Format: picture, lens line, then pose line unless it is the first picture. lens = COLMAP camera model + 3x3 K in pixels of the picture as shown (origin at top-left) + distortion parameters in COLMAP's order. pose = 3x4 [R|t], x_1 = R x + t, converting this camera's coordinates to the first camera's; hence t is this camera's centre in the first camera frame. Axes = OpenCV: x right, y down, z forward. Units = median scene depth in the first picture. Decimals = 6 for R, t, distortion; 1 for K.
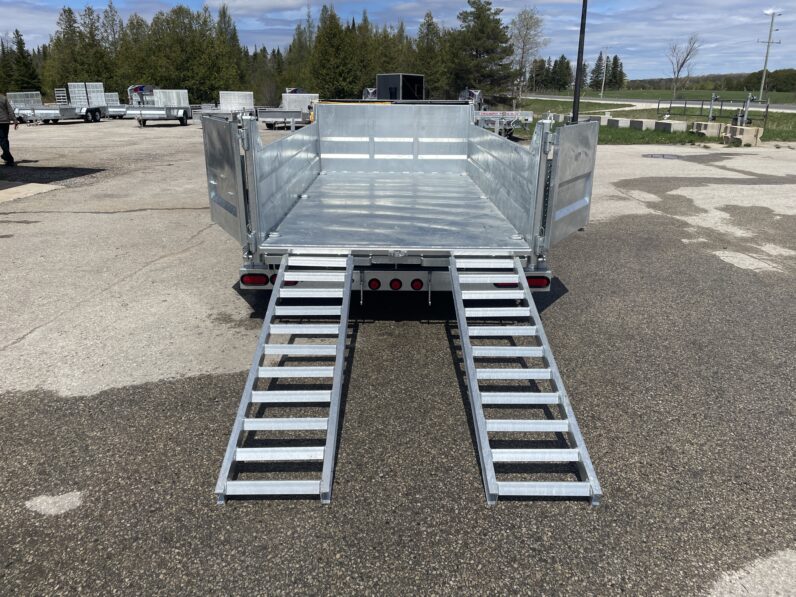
lens RADIAL K [[597.6, 0, 397.4], [0, 597.6, 286.8], [0, 0, 1]] dist [0.068697, -0.083436]
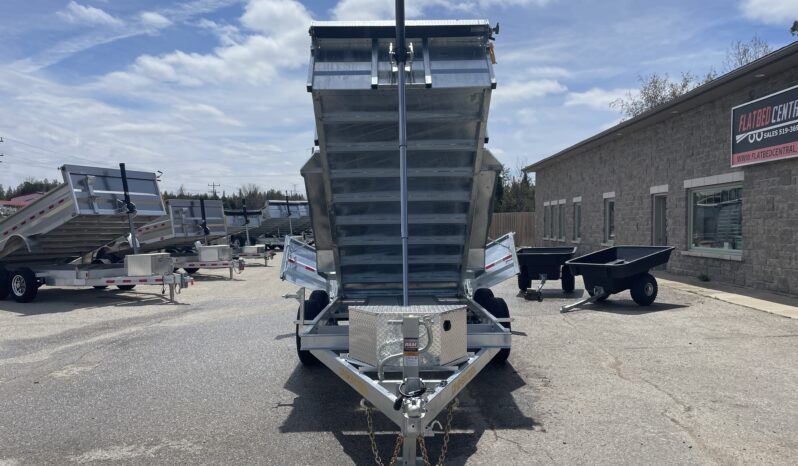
lens RADIAL K [[598.4, 0, 400.9], [0, 598.4, 233.6], [0, 0, 1]] dist [0.067004, -0.066859]
pose [[-0.999997, -0.000560, -0.002446, 0.002328], [-0.001325, 0.945649, 0.325186, -0.862861], [0.002131, 0.325188, -0.945647, 2.722730]]
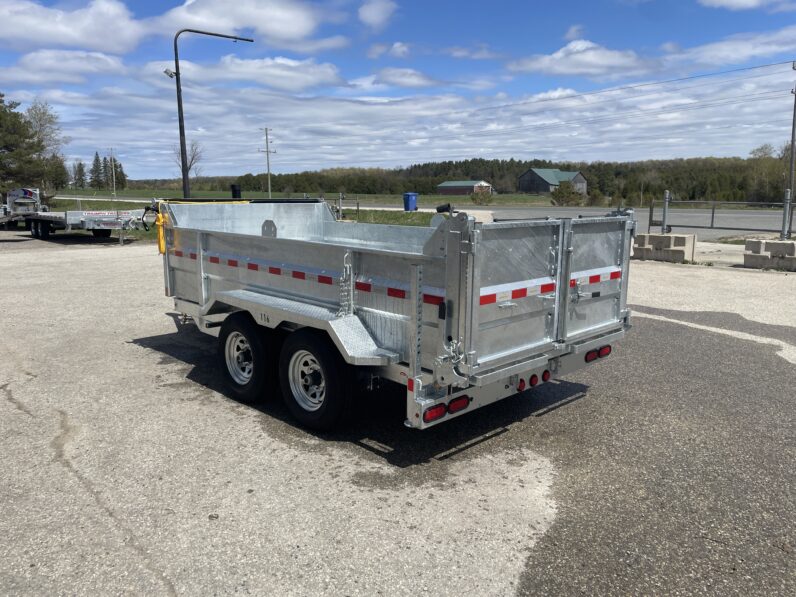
lens RADIAL K [[597.6, 0, 399.6], [0, 597.6, 289.2], [0, 0, 1]] dist [0.068697, -0.083436]
pose [[0.721231, -0.115661, 0.682970, -0.759992], [0.217423, 0.973933, -0.064669, -0.125375], [-0.657687, 0.195135, 0.727578, 0.397654]]
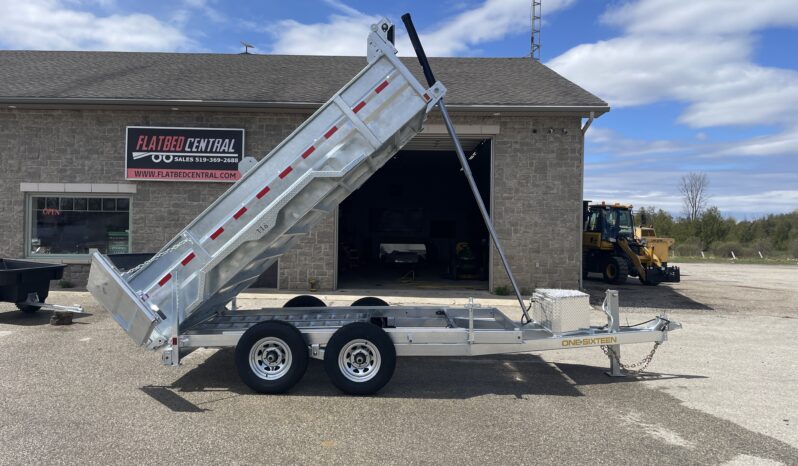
lens RADIAL K [[598.4, 0, 405.1], [0, 598.4, 220.4], [0, 0, 1]] dist [0.067004, -0.066859]
pose [[0.006414, -0.023243, -0.999709, 1.576813], [-0.323231, 0.946014, -0.024069, -0.423996], [0.946298, 0.323292, -0.001445, 1.362830]]
